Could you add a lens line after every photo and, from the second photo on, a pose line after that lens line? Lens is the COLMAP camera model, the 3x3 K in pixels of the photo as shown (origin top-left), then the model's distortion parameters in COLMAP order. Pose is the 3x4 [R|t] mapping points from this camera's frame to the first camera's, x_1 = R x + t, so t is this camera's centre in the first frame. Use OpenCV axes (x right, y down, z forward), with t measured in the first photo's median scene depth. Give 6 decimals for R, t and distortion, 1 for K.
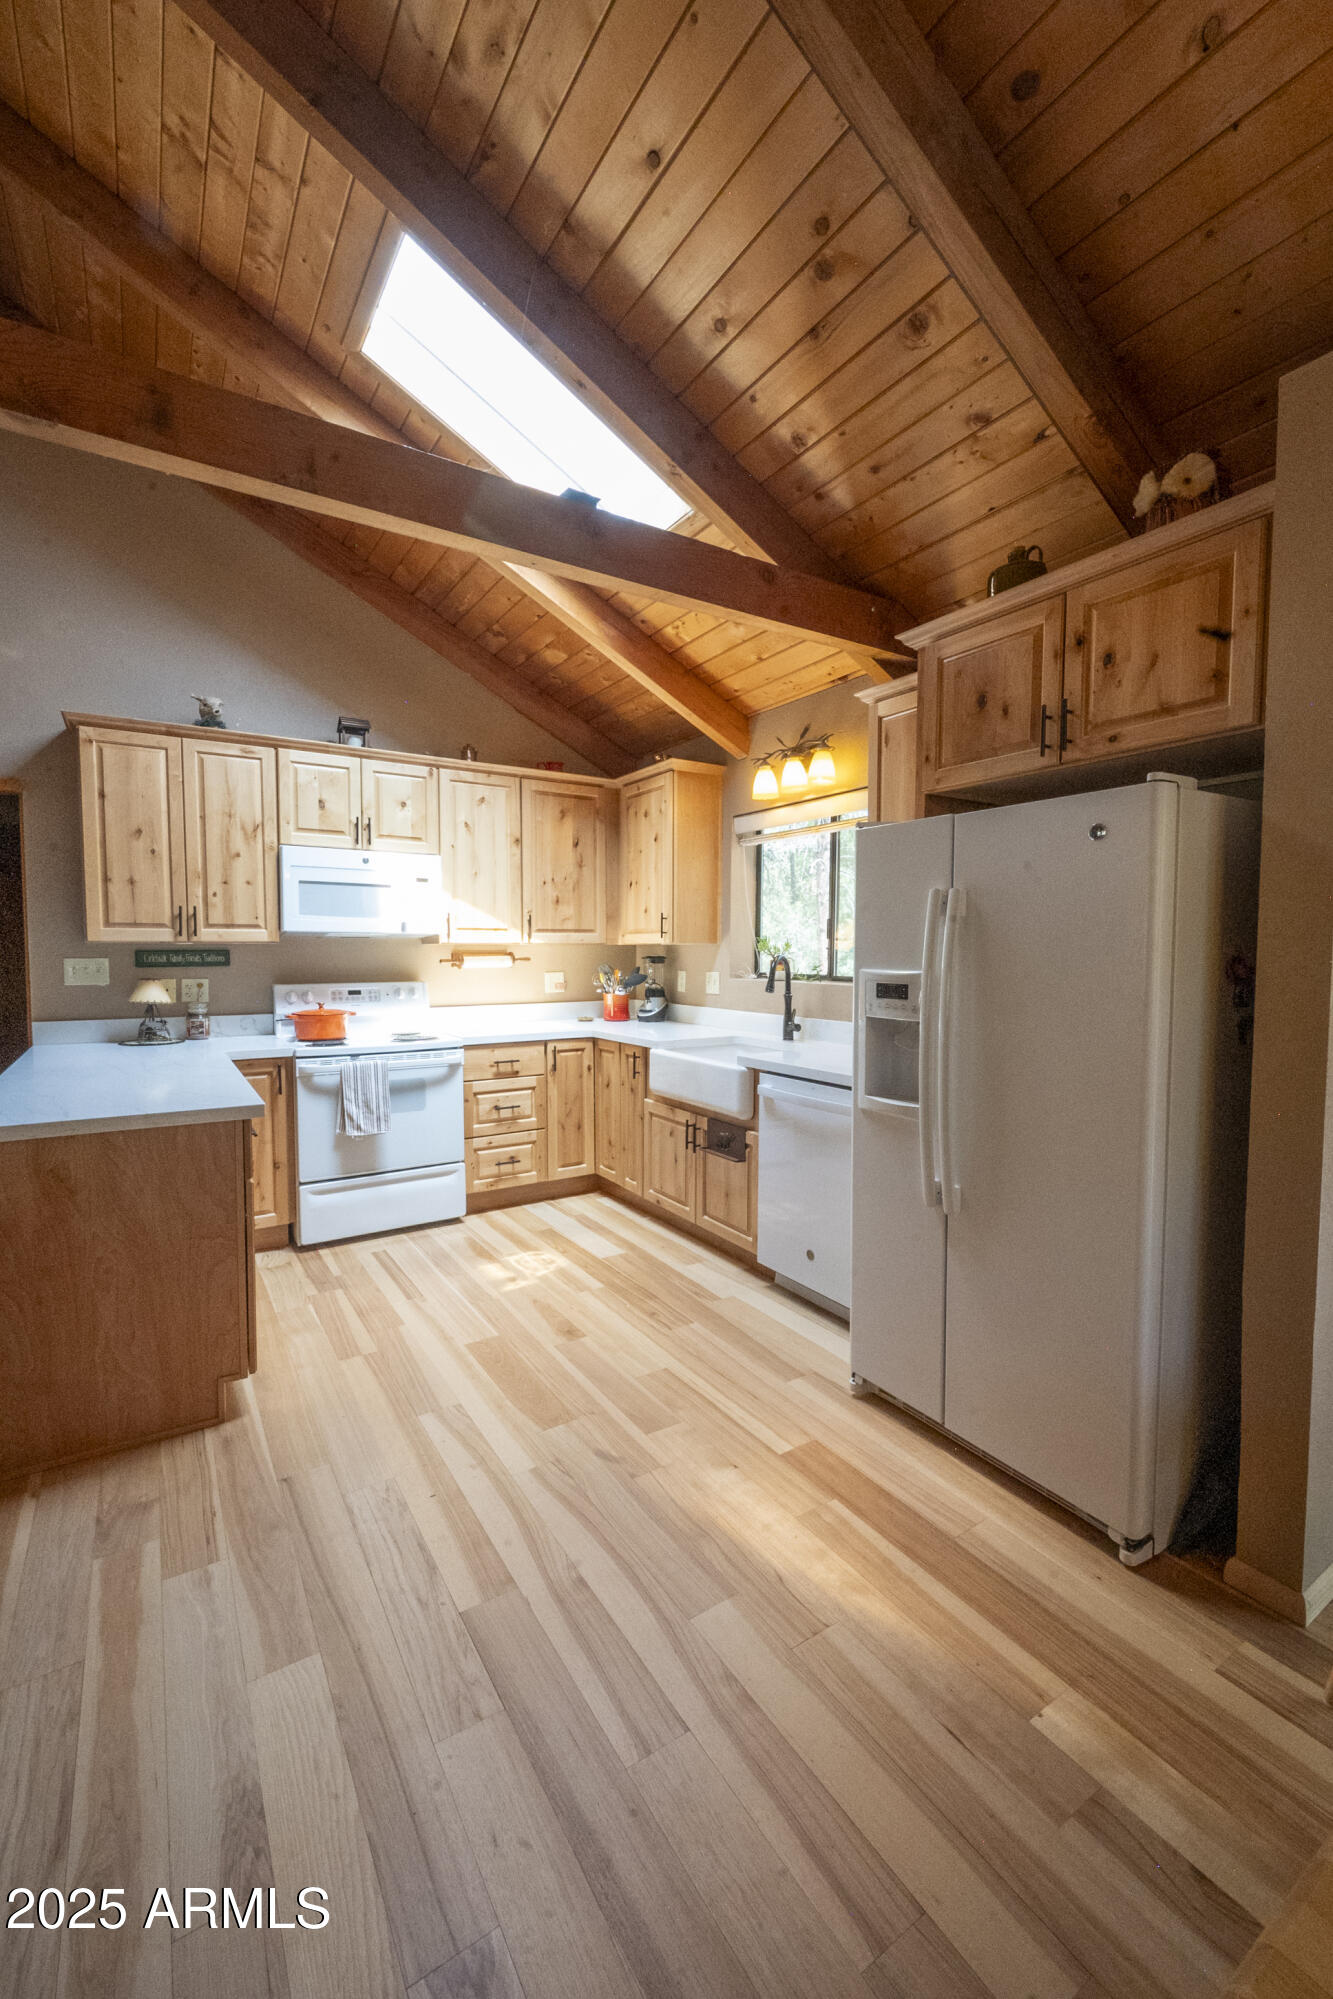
lens RADIAL K [[805.8, 0, 660.6], [0, 805.8, 1002.2], [0, 0, 1]] dist [-0.007562, -0.000311]
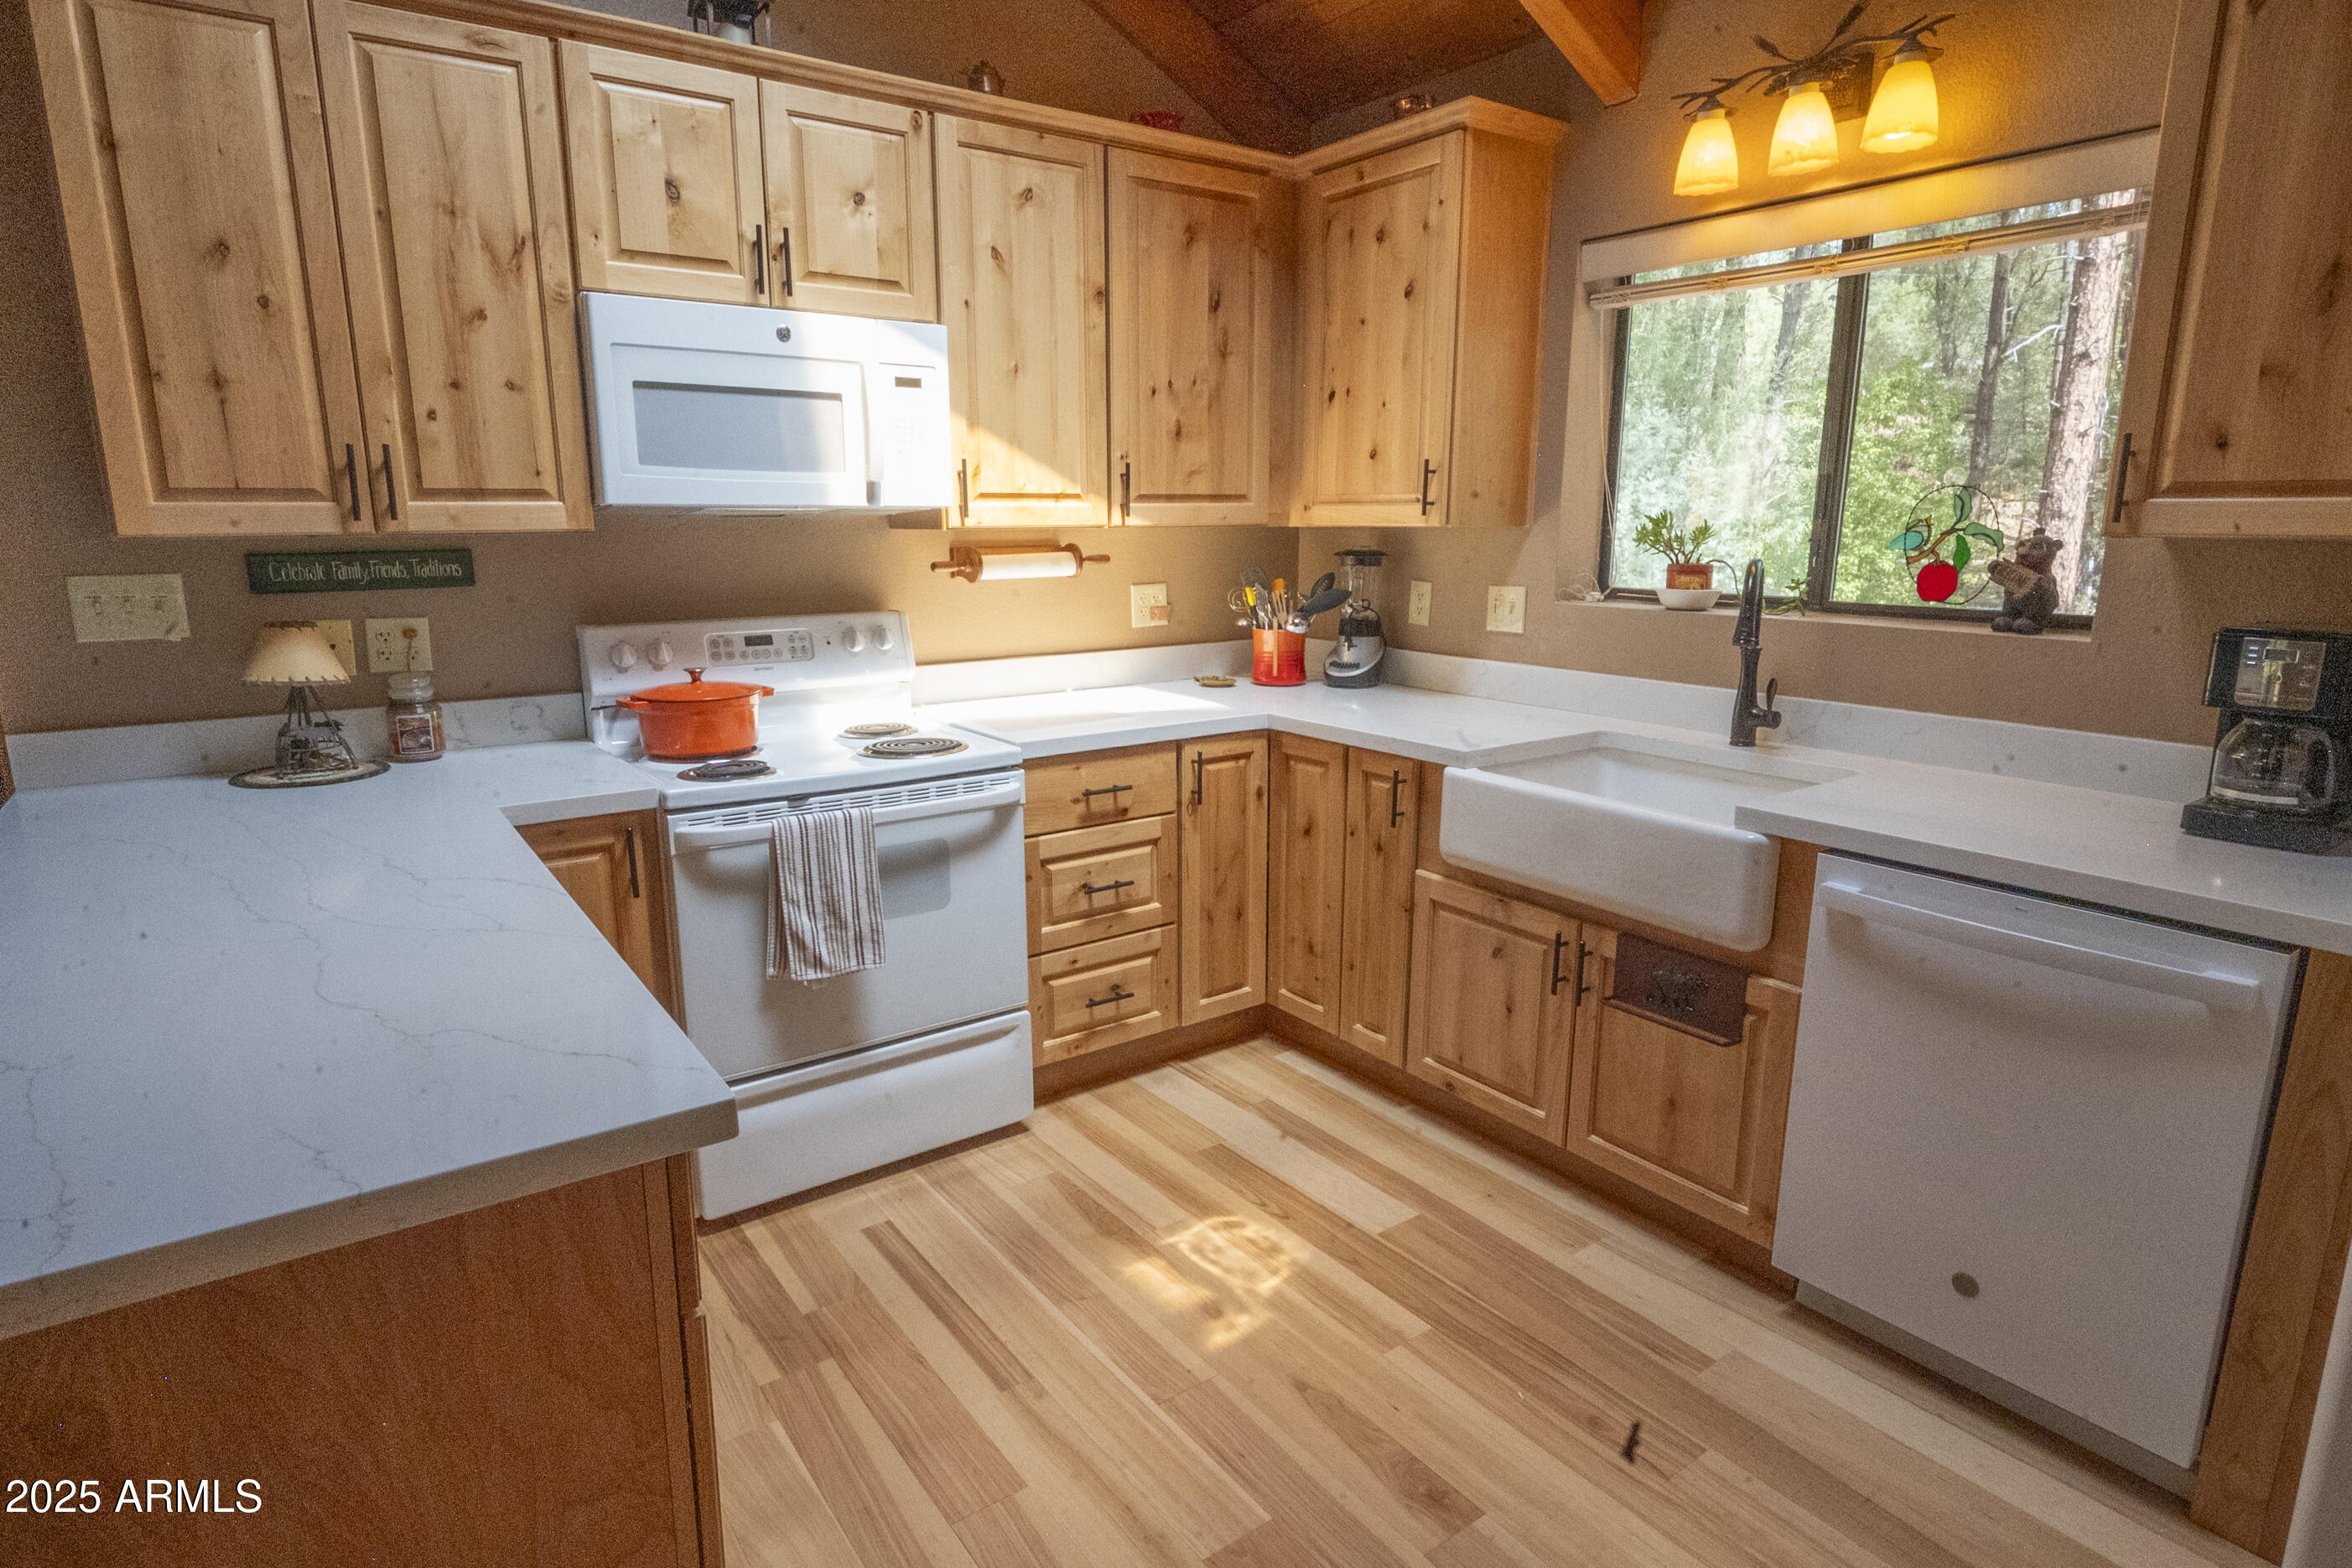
lens RADIAL K [[1251.6, 0, 1176.0], [0, 1251.6, 784.0], [0, 0, 1]] dist [-0.005779, -0.001883]
pose [[0.998531, -0.013308, 0.052531, -0.200423], [0.005397, 0.988979, 0.147957, -0.038009], [-0.053921, -0.147456, 0.987598, 0.306815]]
